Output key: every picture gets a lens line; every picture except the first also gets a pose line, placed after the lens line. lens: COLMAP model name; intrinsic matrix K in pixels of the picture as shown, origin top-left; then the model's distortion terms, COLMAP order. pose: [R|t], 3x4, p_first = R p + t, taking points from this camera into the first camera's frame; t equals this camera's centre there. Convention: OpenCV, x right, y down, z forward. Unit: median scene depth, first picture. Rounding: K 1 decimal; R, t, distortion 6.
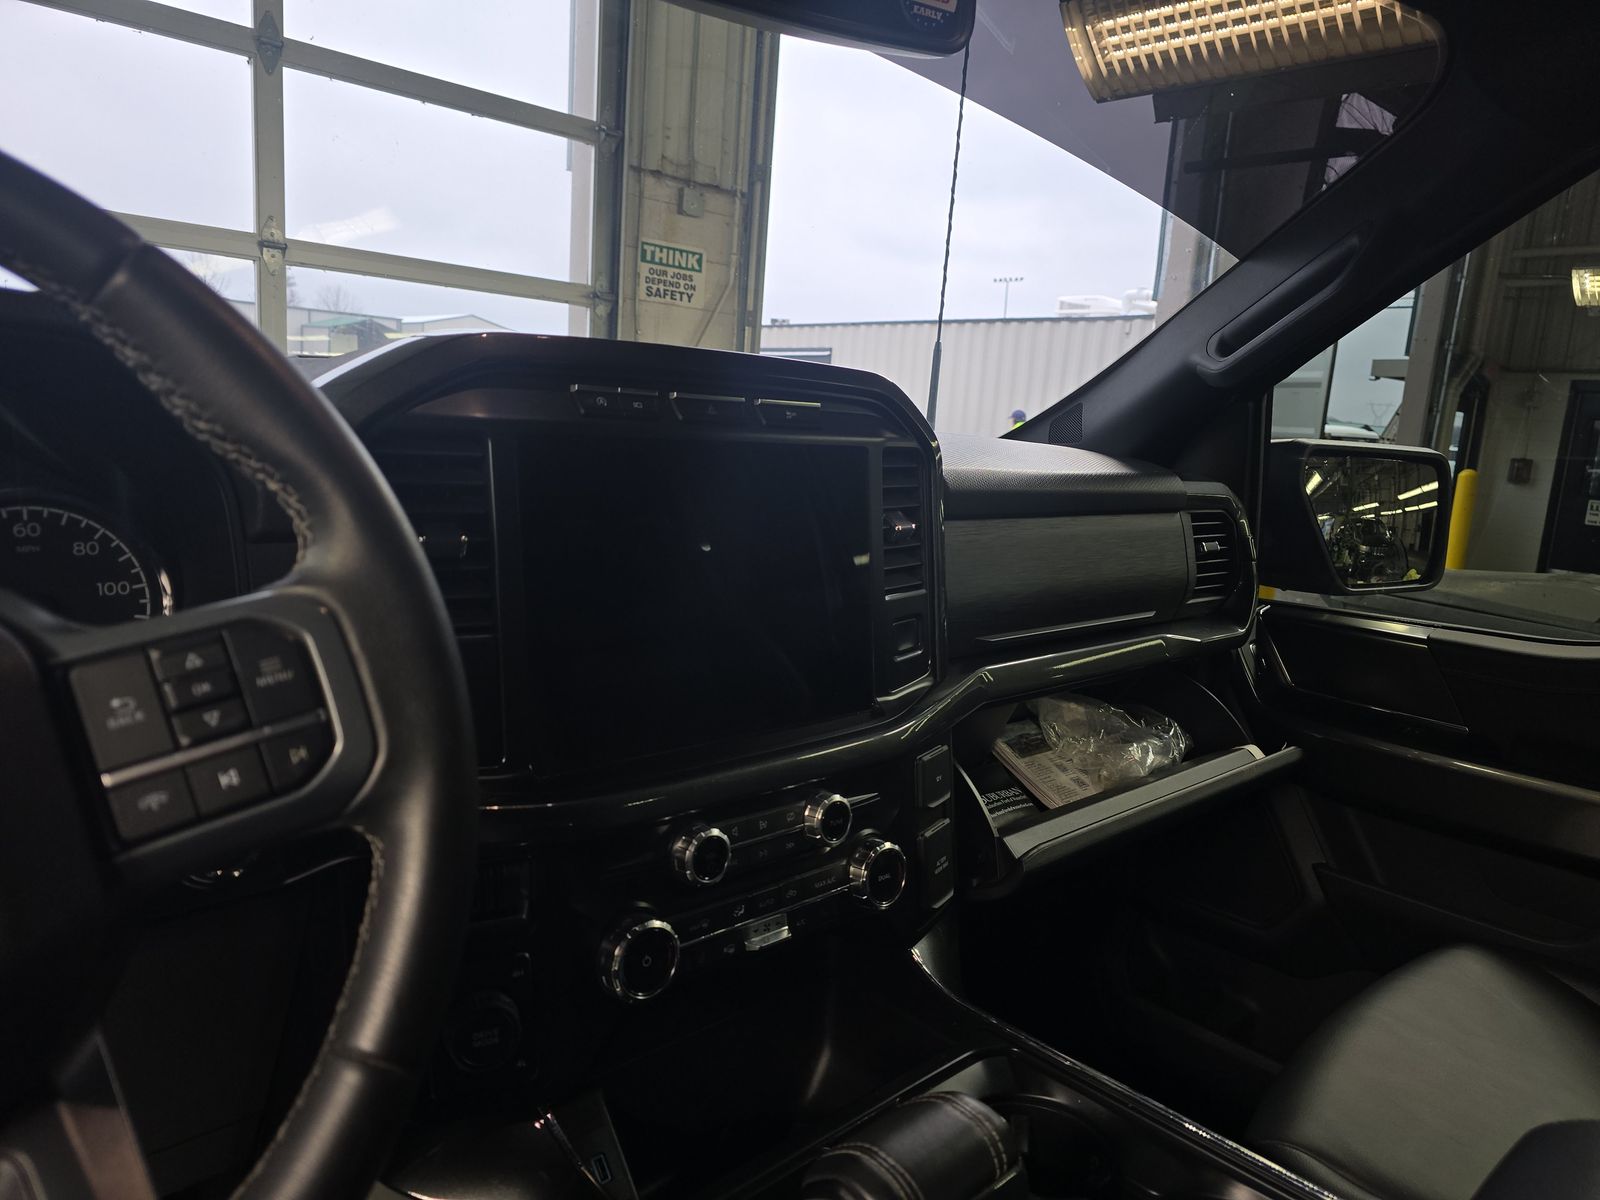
lens RADIAL K [[1071.3, 0, 800.0], [0, 1071.3, 600.0], [0, 0, 1]] dist [0.007077, 0.001838]
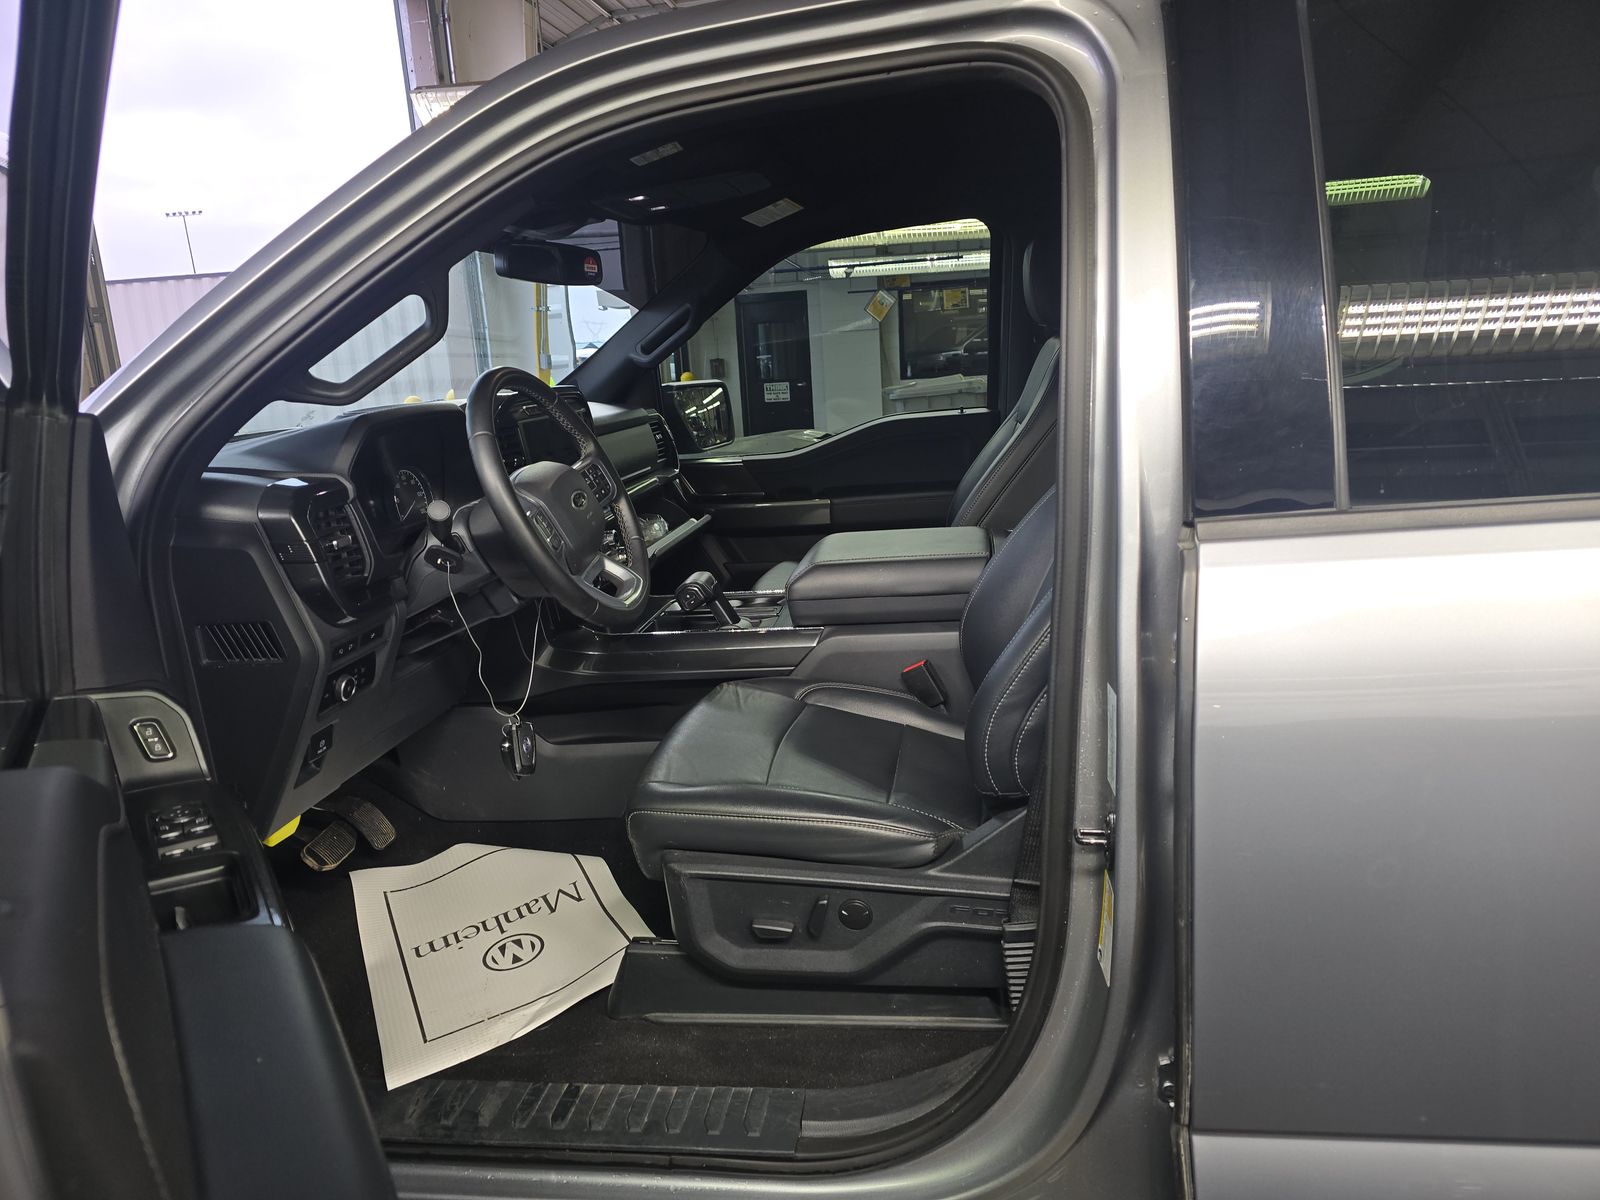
lens RADIAL K [[1071.3, 0, 800.0], [0, 1071.3, 600.0], [0, 0, 1]] dist [0.007077, 0.001838]
pose [[0.770934, -0.249993, 0.585803, -0.789407], [0.211215, 0.968051, 0.135154, 0.040786], [-0.600874, 0.019536, 0.799105, -0.979017]]
